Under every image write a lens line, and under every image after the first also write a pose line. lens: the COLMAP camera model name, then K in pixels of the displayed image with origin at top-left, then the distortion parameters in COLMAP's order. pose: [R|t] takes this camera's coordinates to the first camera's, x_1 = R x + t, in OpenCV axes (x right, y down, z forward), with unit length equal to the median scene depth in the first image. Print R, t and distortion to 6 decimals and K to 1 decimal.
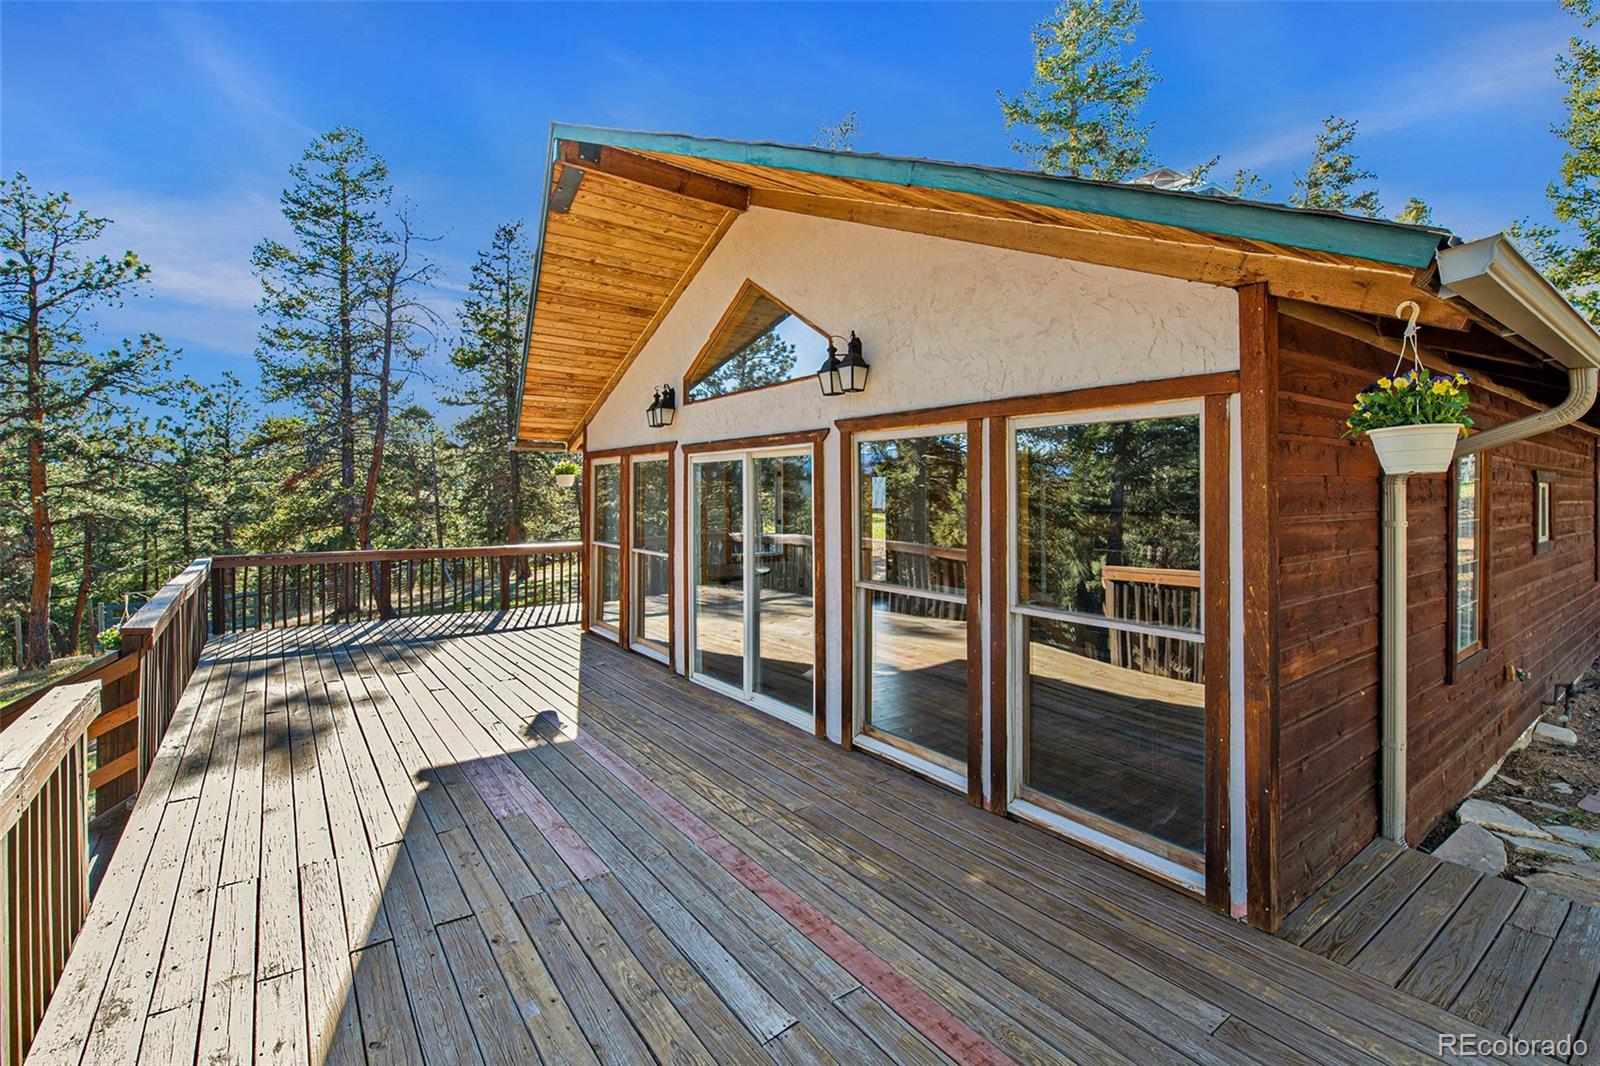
lens RADIAL K [[702.0, 0, 787.0], [0, 702.0, 498.0], [0, 0, 1]] dist [0.000168, -0.000038]
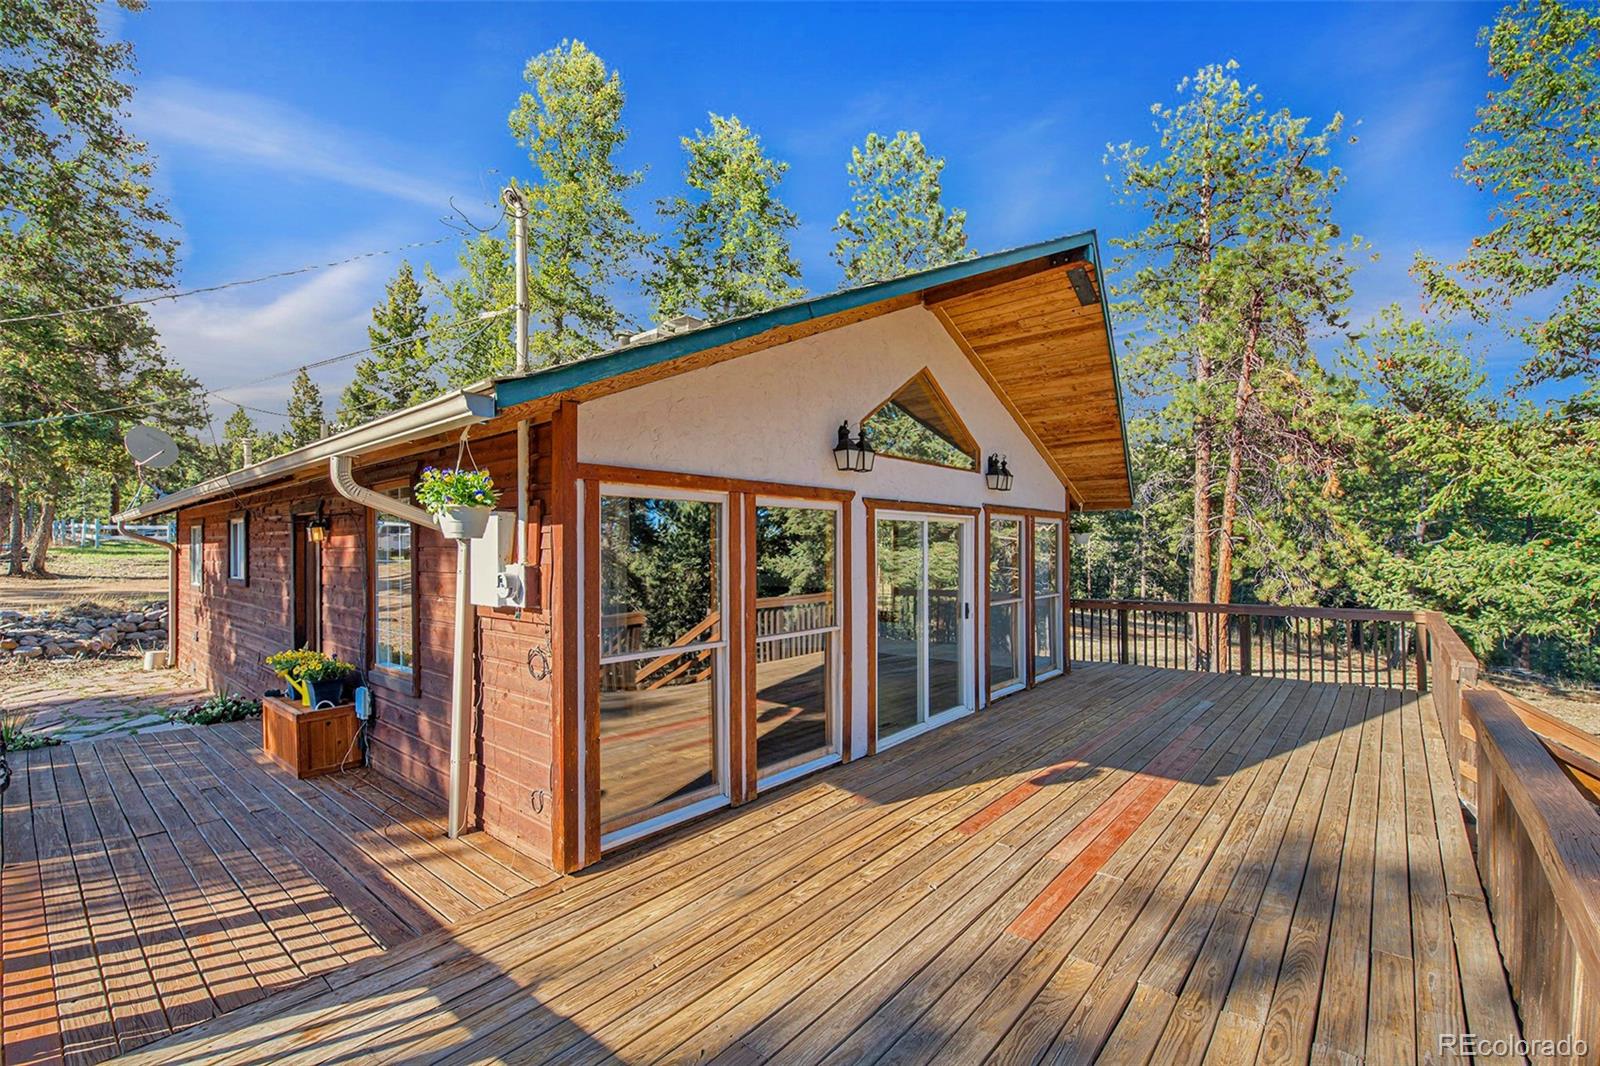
lens RADIAL K [[702.0, 0, 801.7], [0, 702.0, 543.5], [0, 0, 1]] dist [0.000168, -0.000038]
pose [[-0.235327, 0.004138, 0.971907, -1.351186], [0.007154, 0.999971, -0.002525, -0.019927], [-0.971890, 0.006359, -0.235350, 1.740681]]
